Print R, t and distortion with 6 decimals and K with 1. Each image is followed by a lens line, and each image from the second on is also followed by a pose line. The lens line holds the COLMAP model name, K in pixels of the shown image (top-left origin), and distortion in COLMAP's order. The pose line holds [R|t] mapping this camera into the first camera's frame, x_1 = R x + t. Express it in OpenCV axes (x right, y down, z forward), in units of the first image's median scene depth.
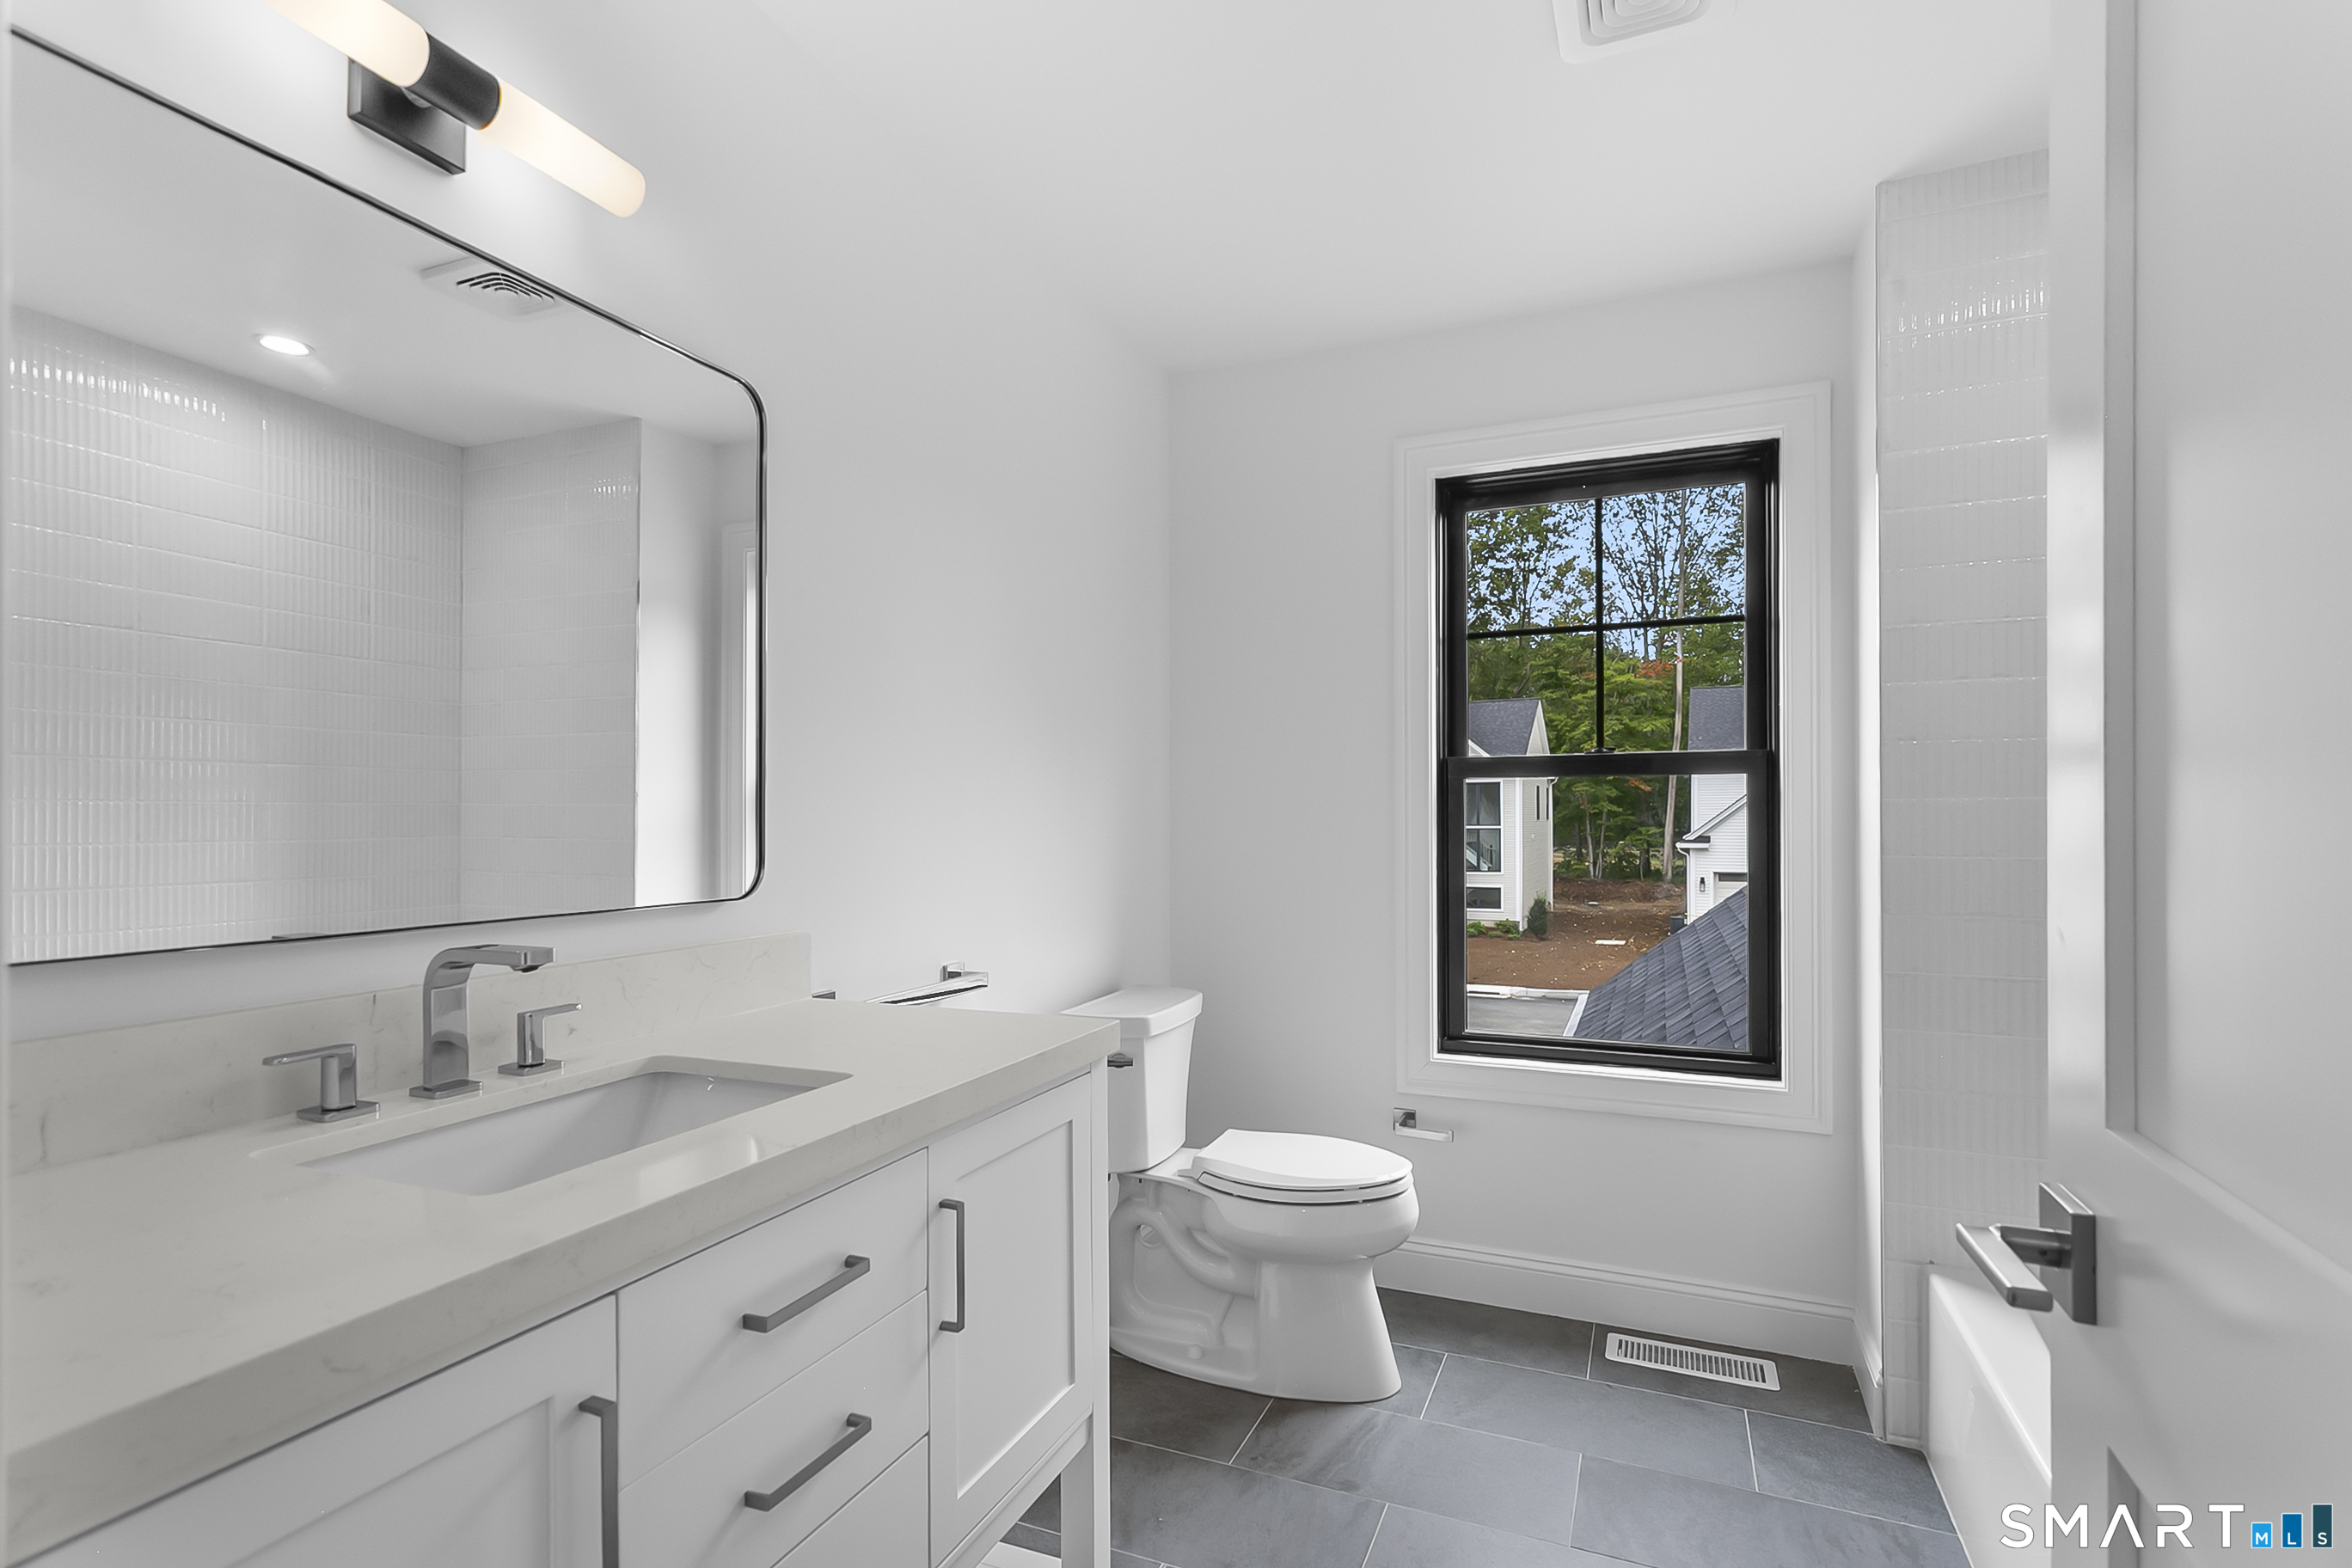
lens RADIAL K [[1237.5, 0, 1163.2], [0, 1237.5, 800.9], [0, 0, 1]] dist [0.002213, 0.000067]
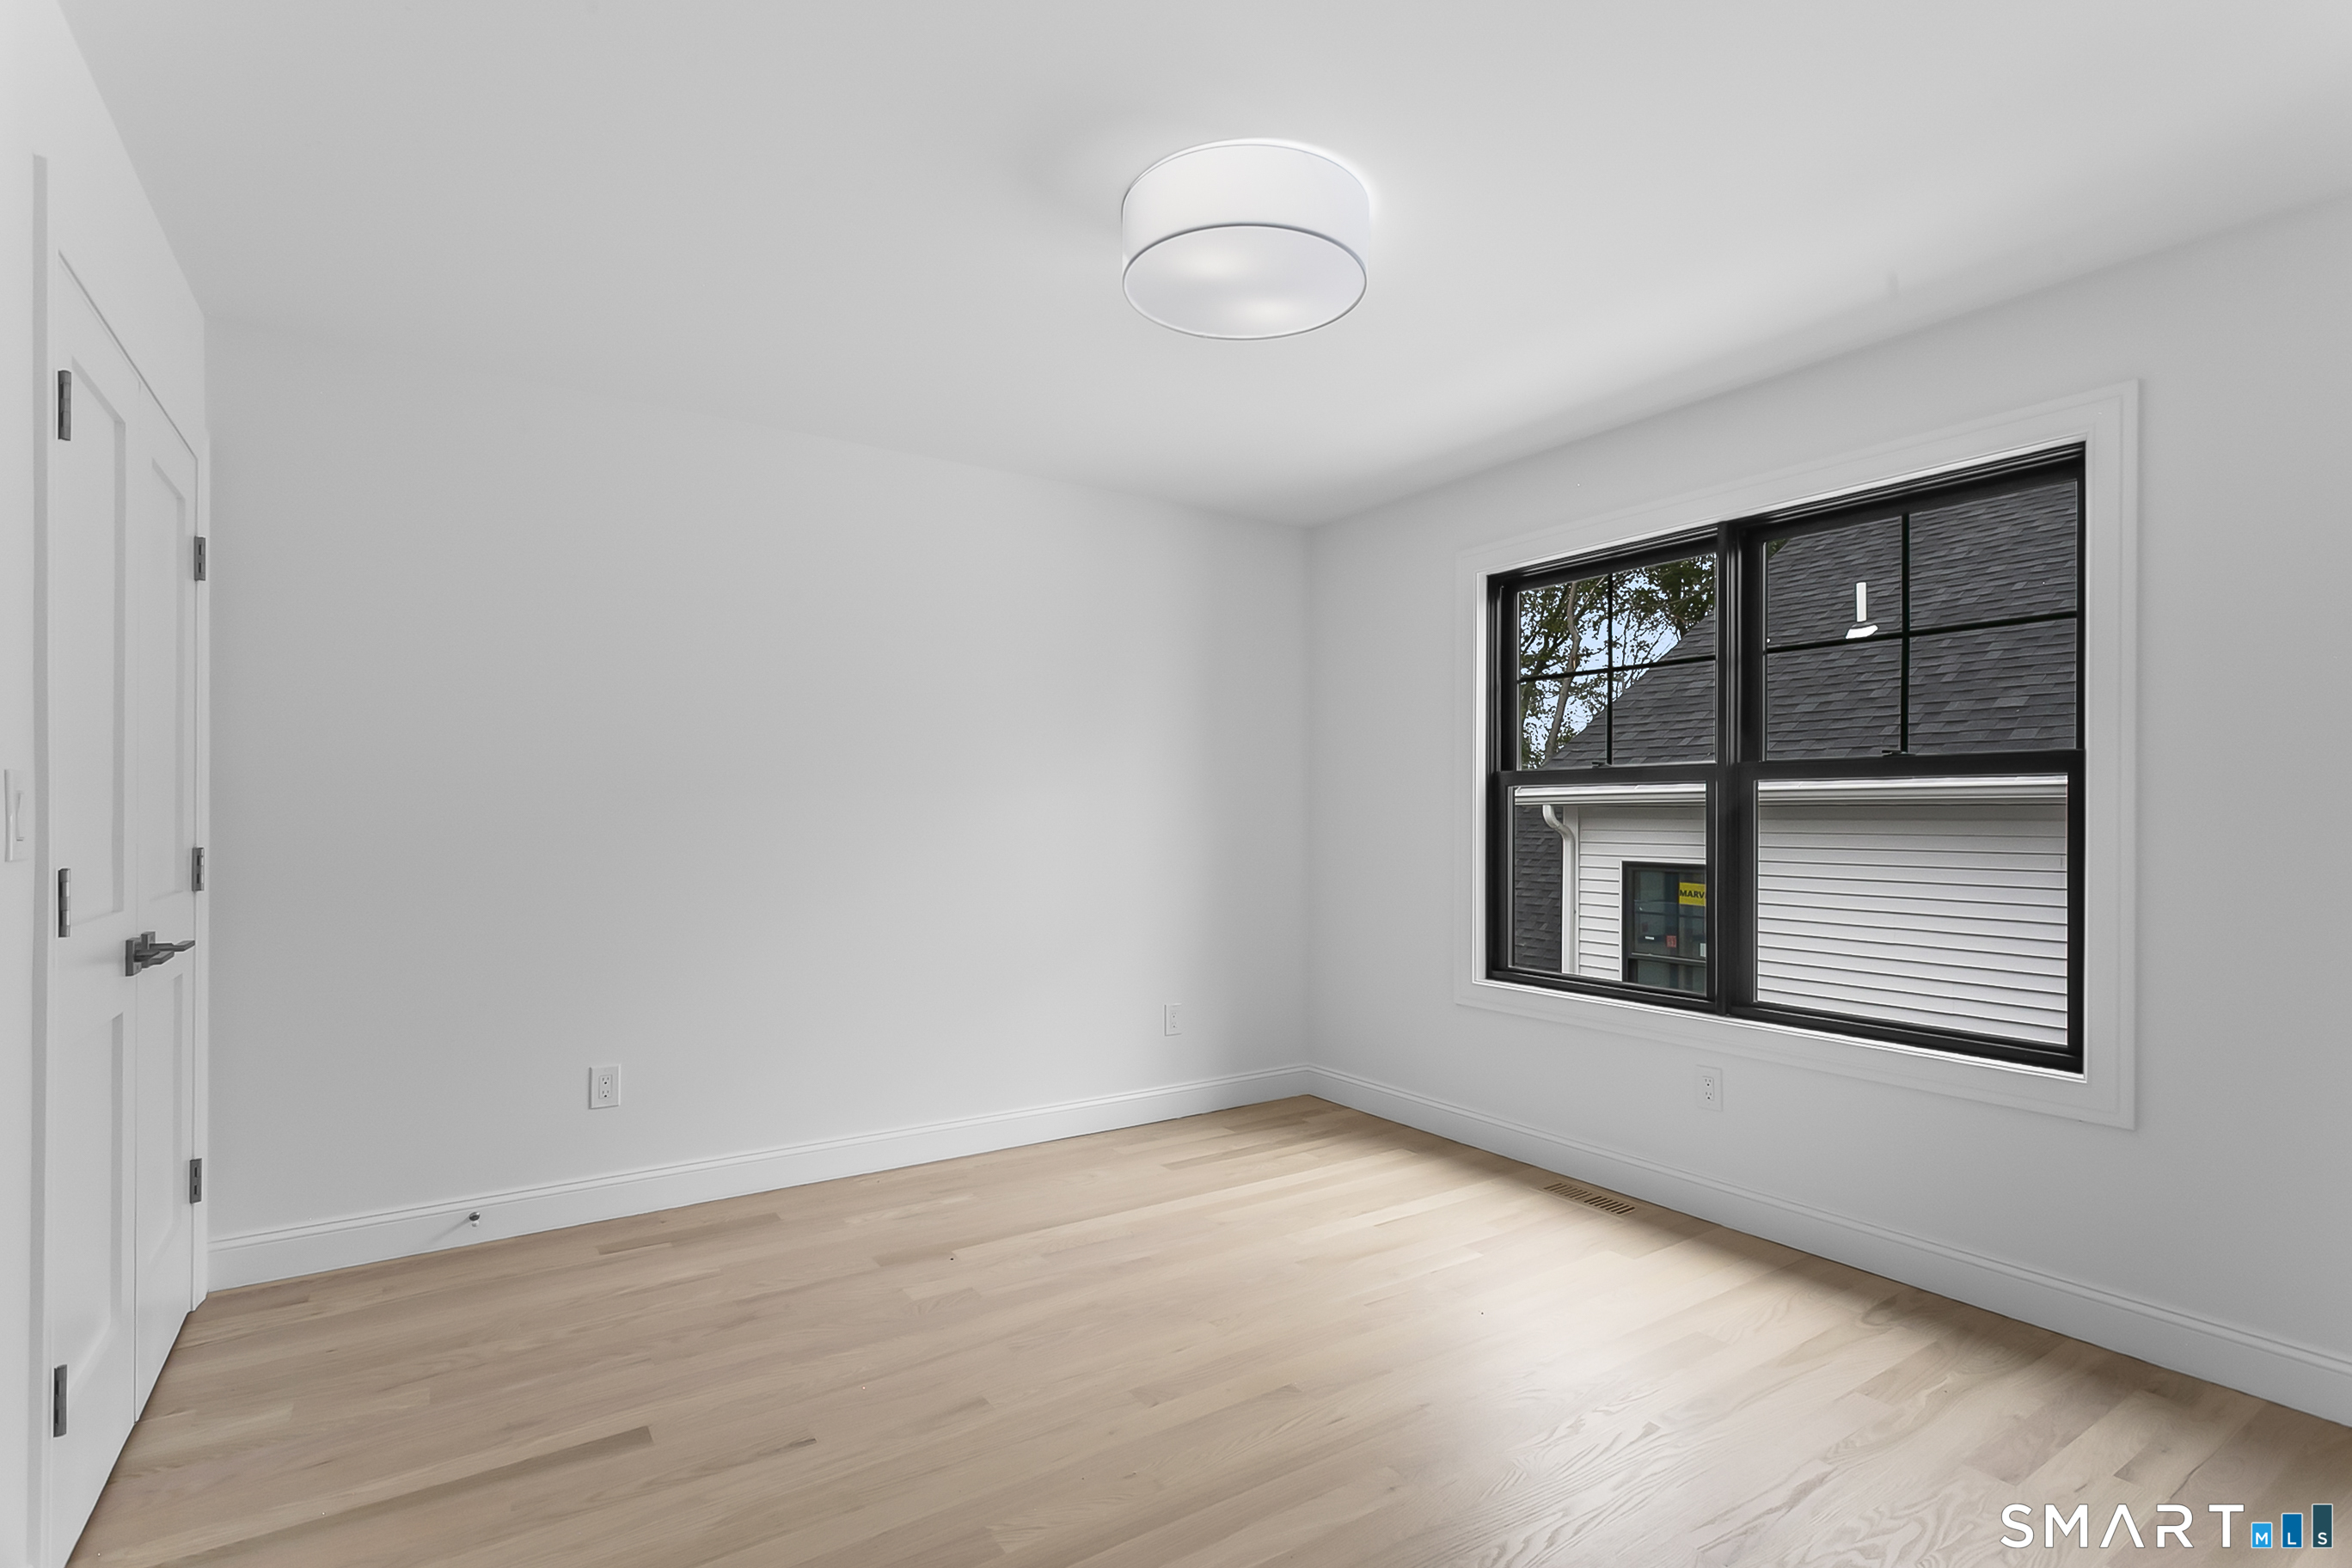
lens RADIAL K [[1137.7, 0, 1185.9], [0, 1137.7, 793.2], [0, 0, 1]] dist [-0.001157, 0.000435]
pose [[0.836895, -0.005422, -0.547336, 0.638181], [0.005961, 0.999982, -0.000792, -0.010880], [0.547331, -0.002600, 0.836913, -0.282599]]
